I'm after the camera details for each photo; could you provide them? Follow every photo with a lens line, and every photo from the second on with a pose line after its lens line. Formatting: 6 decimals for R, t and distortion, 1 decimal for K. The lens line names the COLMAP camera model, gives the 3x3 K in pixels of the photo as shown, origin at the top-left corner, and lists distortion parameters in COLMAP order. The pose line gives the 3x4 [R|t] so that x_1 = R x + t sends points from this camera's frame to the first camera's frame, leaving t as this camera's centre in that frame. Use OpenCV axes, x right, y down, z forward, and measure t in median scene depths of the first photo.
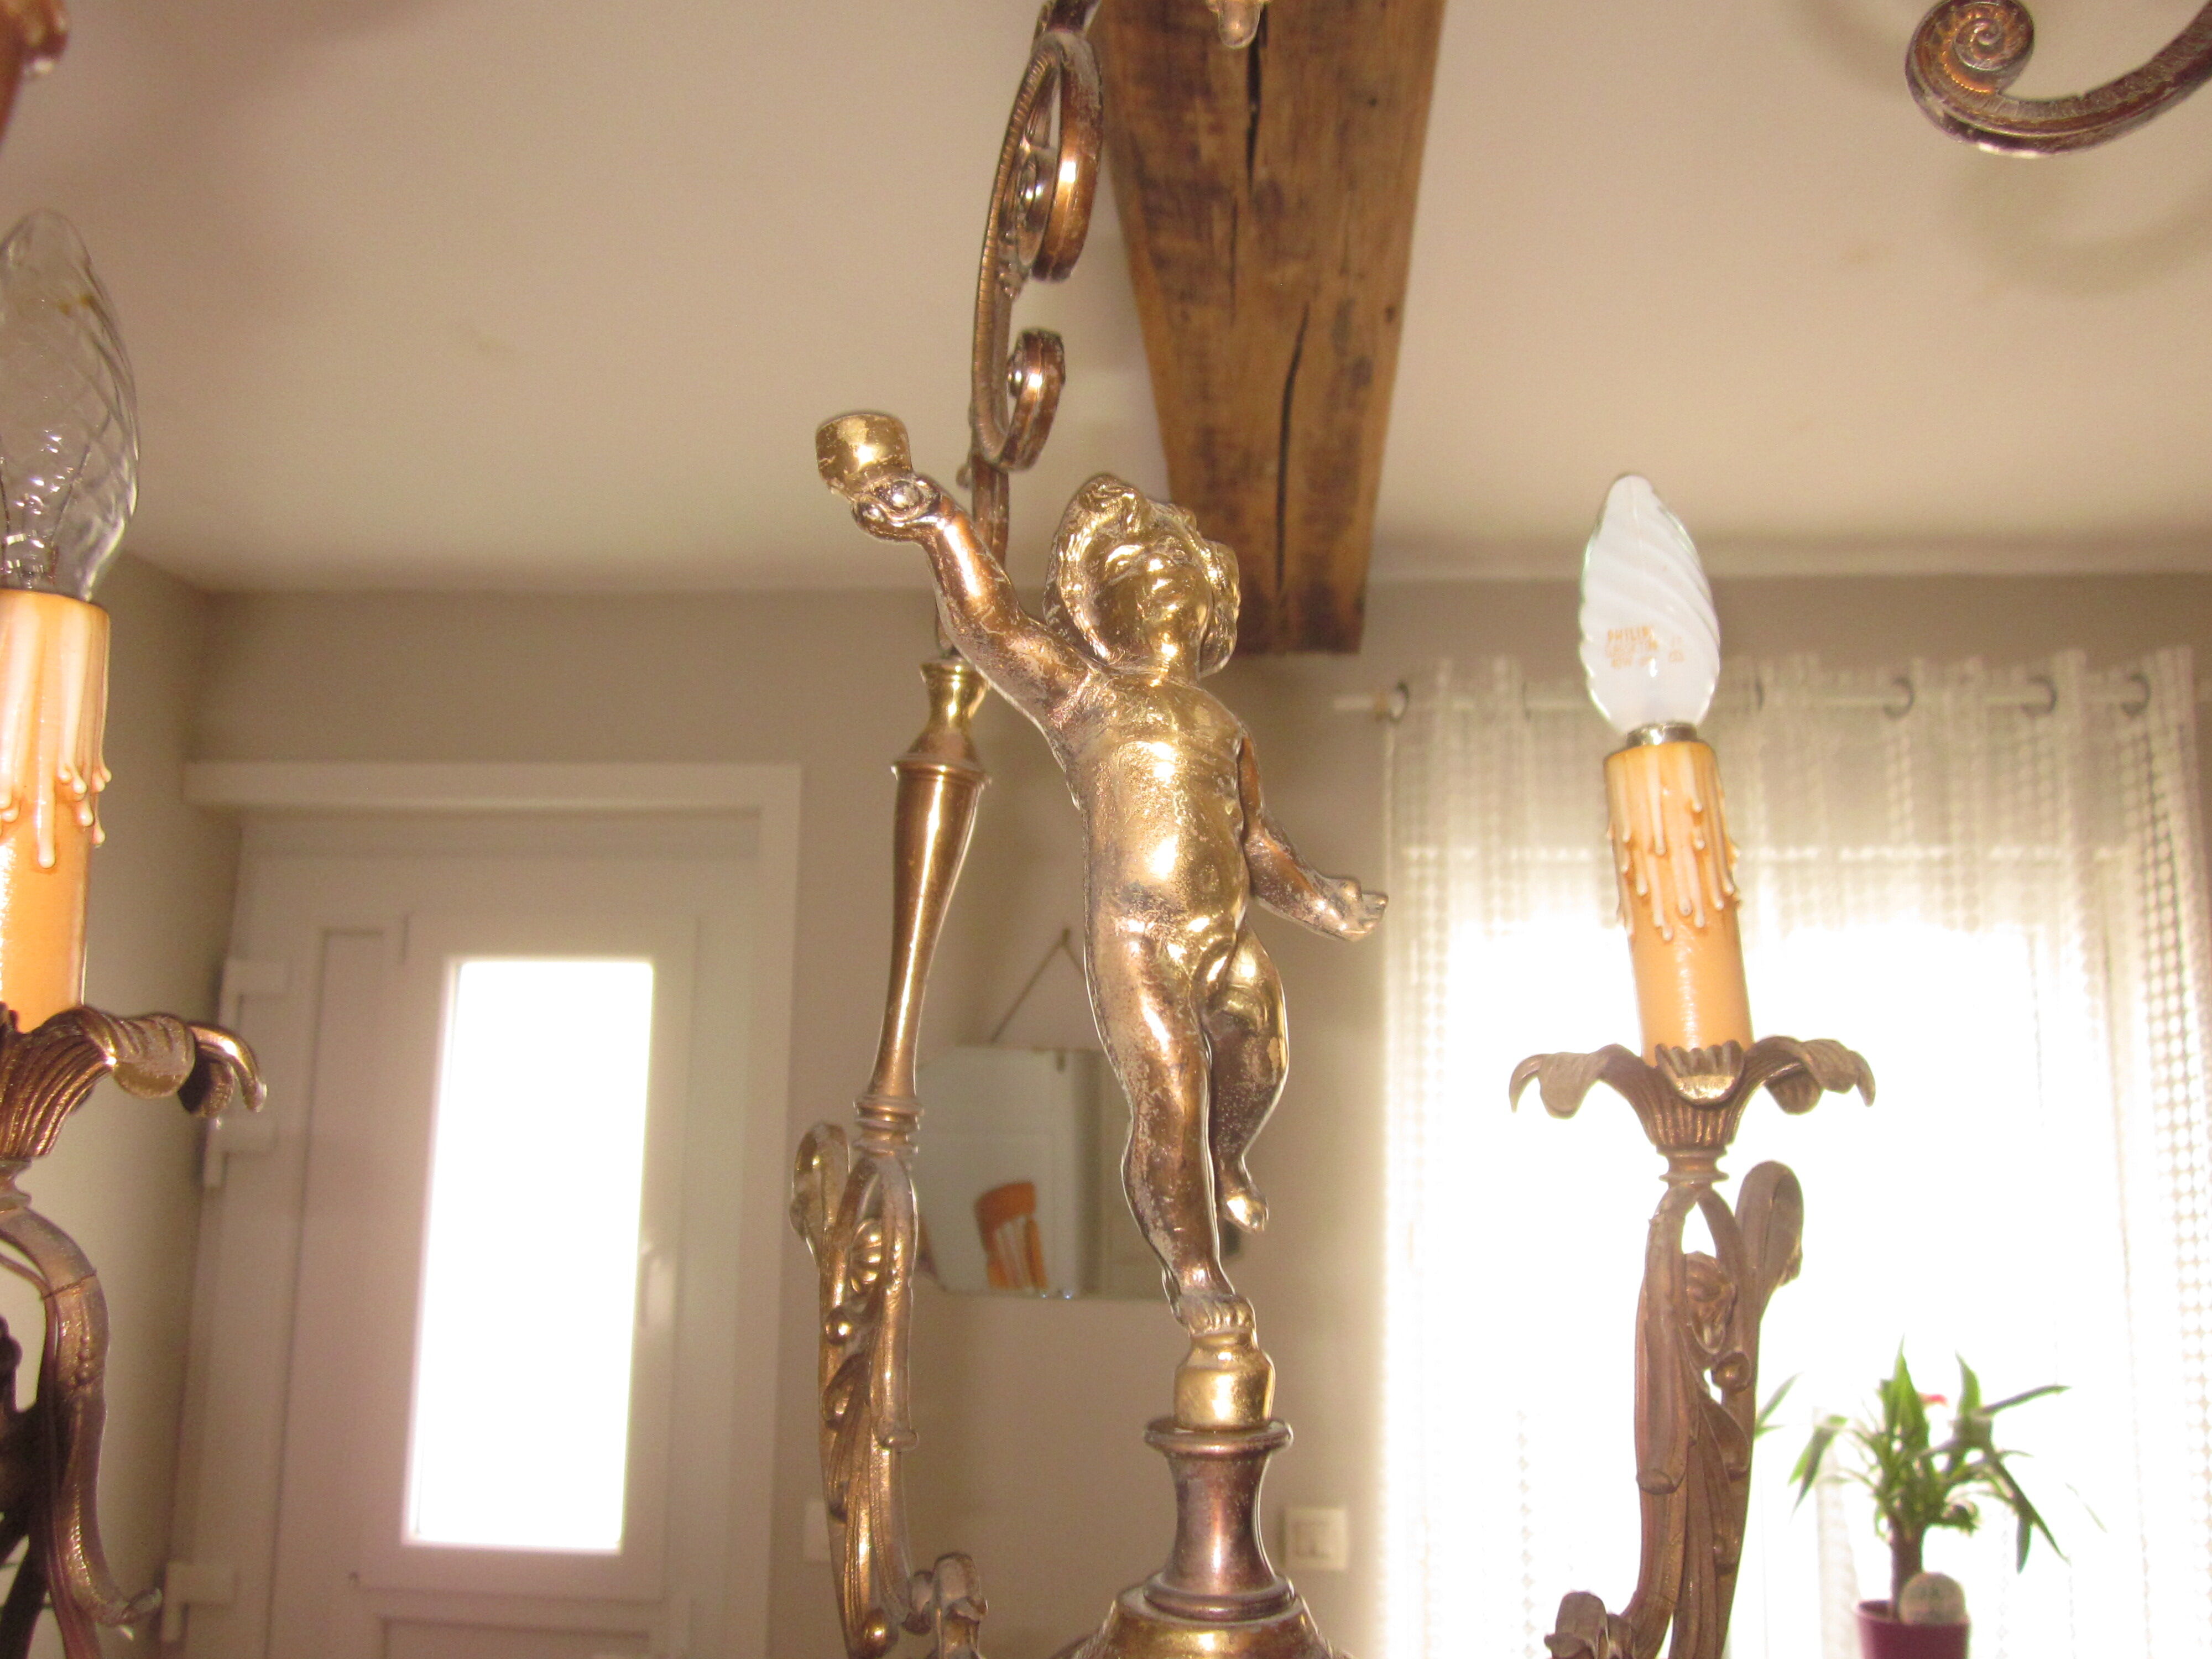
lens RADIAL K [[1834.4, 0, 1106.0], [0, 1834.4, 829.5], [0, 0, 1]] dist [-0.052271, 0.010804]
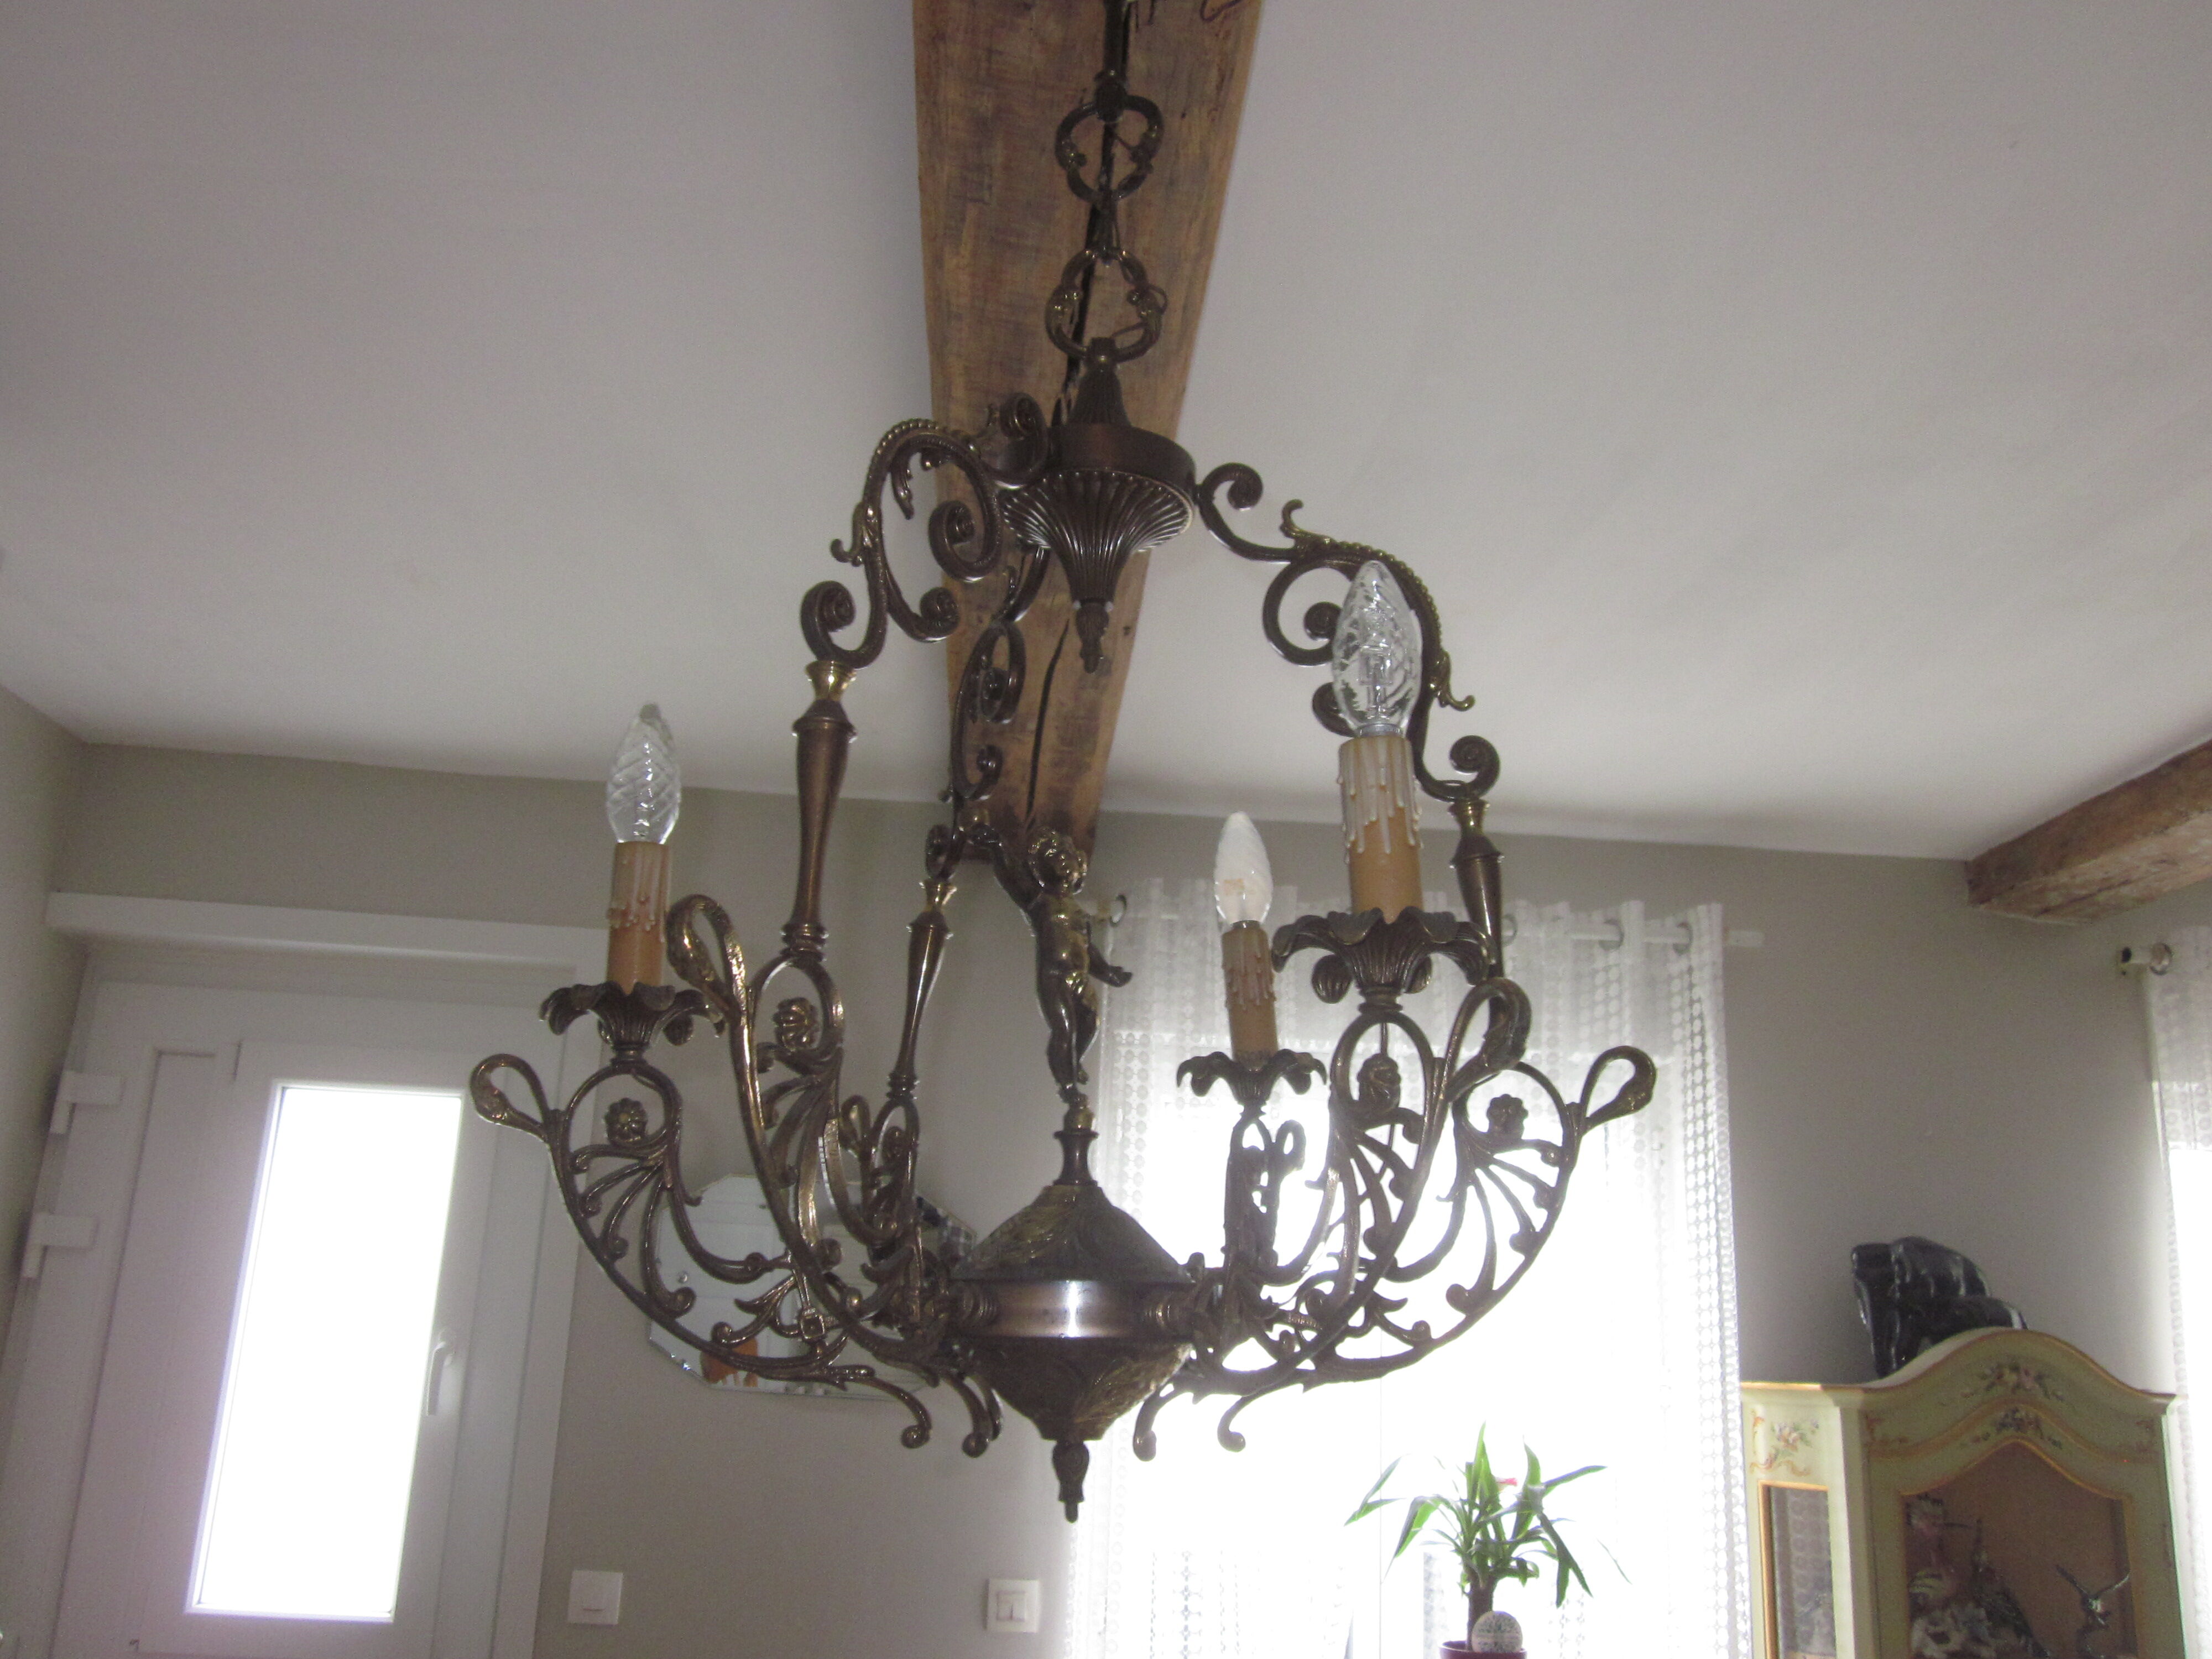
lens RADIAL K [[1802.4, 0, 1109.6], [0, 1802.4, 816.9], [0, 0, 1]] dist [-0.057237, 0.005721]
pose [[0.986397, 0.070674, 0.148415, -0.038597], [-0.053014, 0.991388, -0.119747, 0.017711], [-0.155600, 0.110250, 0.981649, -0.248382]]
